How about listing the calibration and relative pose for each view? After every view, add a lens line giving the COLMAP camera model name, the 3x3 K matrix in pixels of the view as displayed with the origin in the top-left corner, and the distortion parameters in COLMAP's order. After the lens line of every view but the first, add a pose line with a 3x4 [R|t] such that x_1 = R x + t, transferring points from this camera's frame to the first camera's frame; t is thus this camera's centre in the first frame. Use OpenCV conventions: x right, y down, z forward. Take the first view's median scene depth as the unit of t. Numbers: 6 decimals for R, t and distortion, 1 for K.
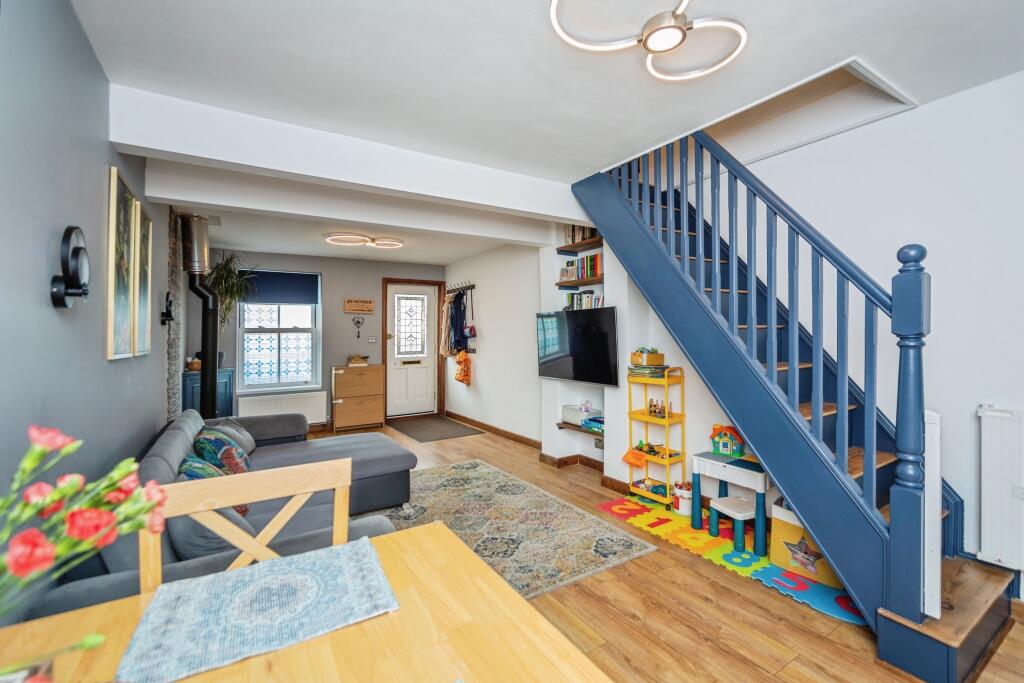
lens RADIAL K [[442.7, 0, 517.6], [0, 442.7, 351.9], [0, 0, 1]] dist [-0.036436, 0.000057]
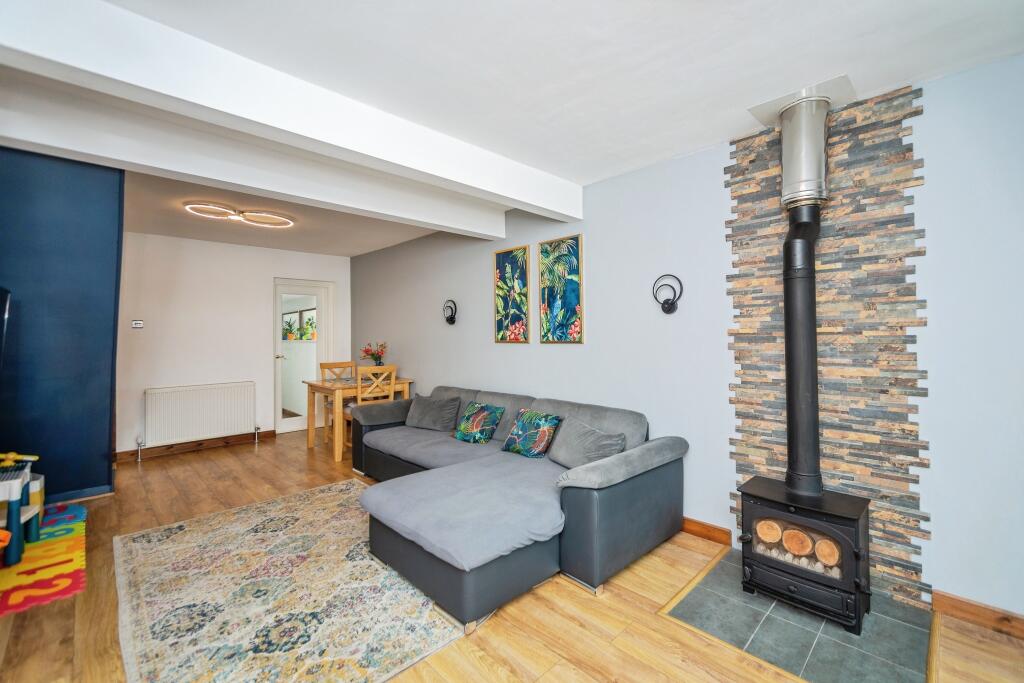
lens RADIAL K [[431.6, 0, 510.5], [0, 431.6, 331.7], [0, 0, 1]] dist [-0.000236, 0.000231]
pose [[-0.979309, 0.020835, -0.201297, -0.273690], [0.015035, 0.999428, 0.030298, -0.045805], [0.201813, 0.026644, -0.979062, 1.419452]]
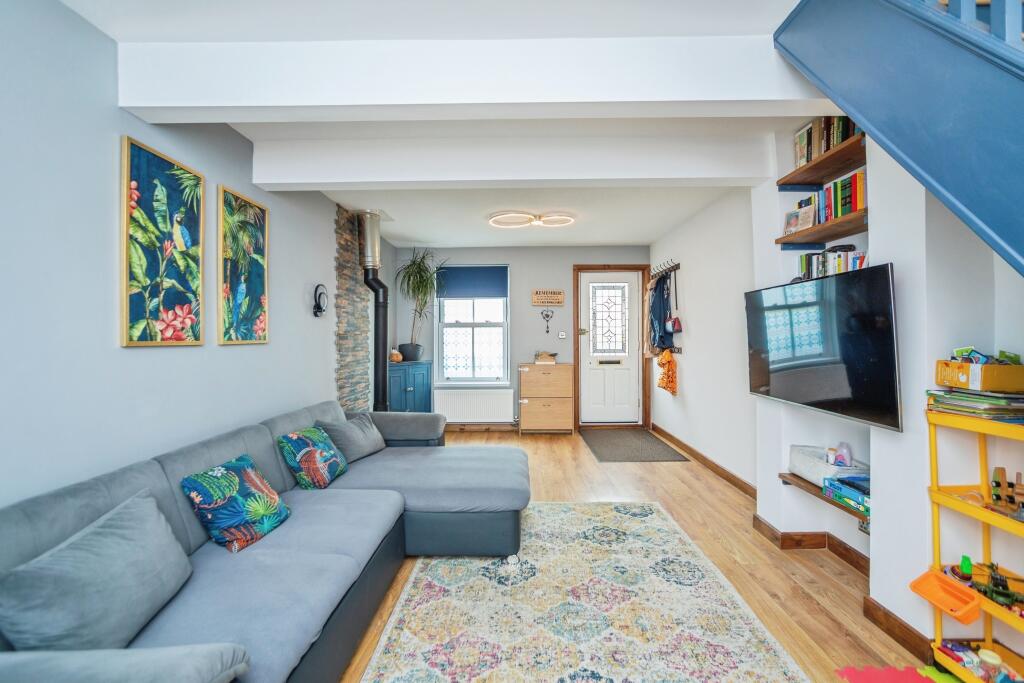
lens RADIAL K [[439.2, 0, 514.0], [0, 439.2, 339.9], [0, 0, 1]] dist [-0.000471, 0.000285]
pose [[0.838572, 0.011719, -0.544664, 0.111413], [-0.024820, 0.999552, -0.016707, -0.000870], [0.544225, 0.027529, 0.838488, 0.304269]]
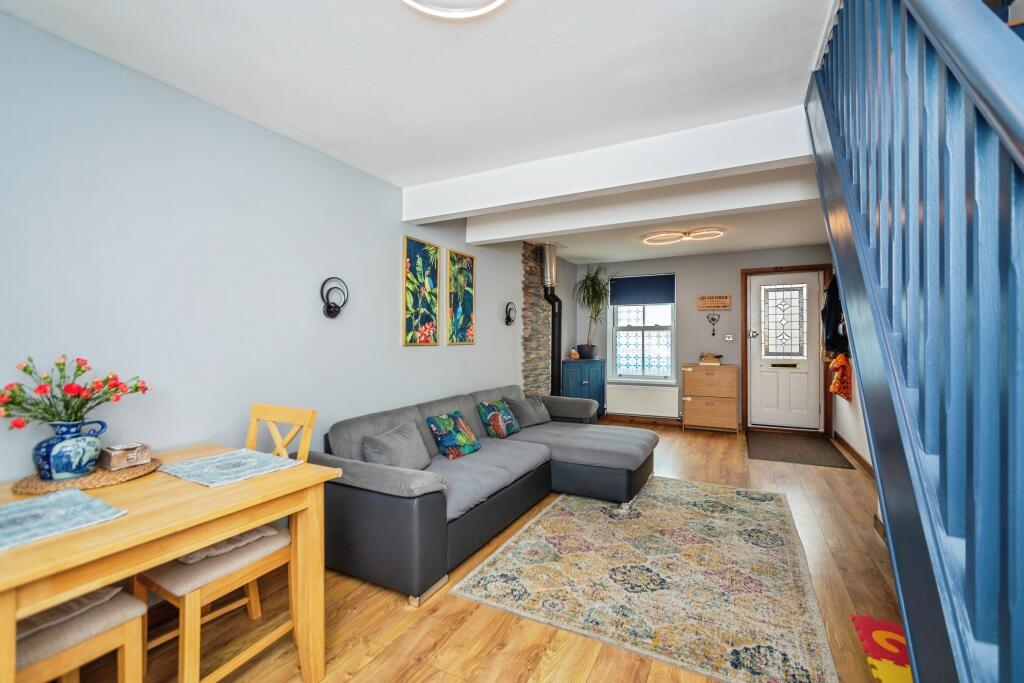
lens RADIAL K [[439.2, 0, 514.0], [0, 439.2, 339.9], [0, 0, 1]] dist [-0.000471, 0.000285]
pose [[0.499867, 0.014989, -0.865973, 0.371589], [-0.034646, 0.999396, -0.002701, -0.007748], [0.865409, 0.031352, 0.500084, 0.224804]]
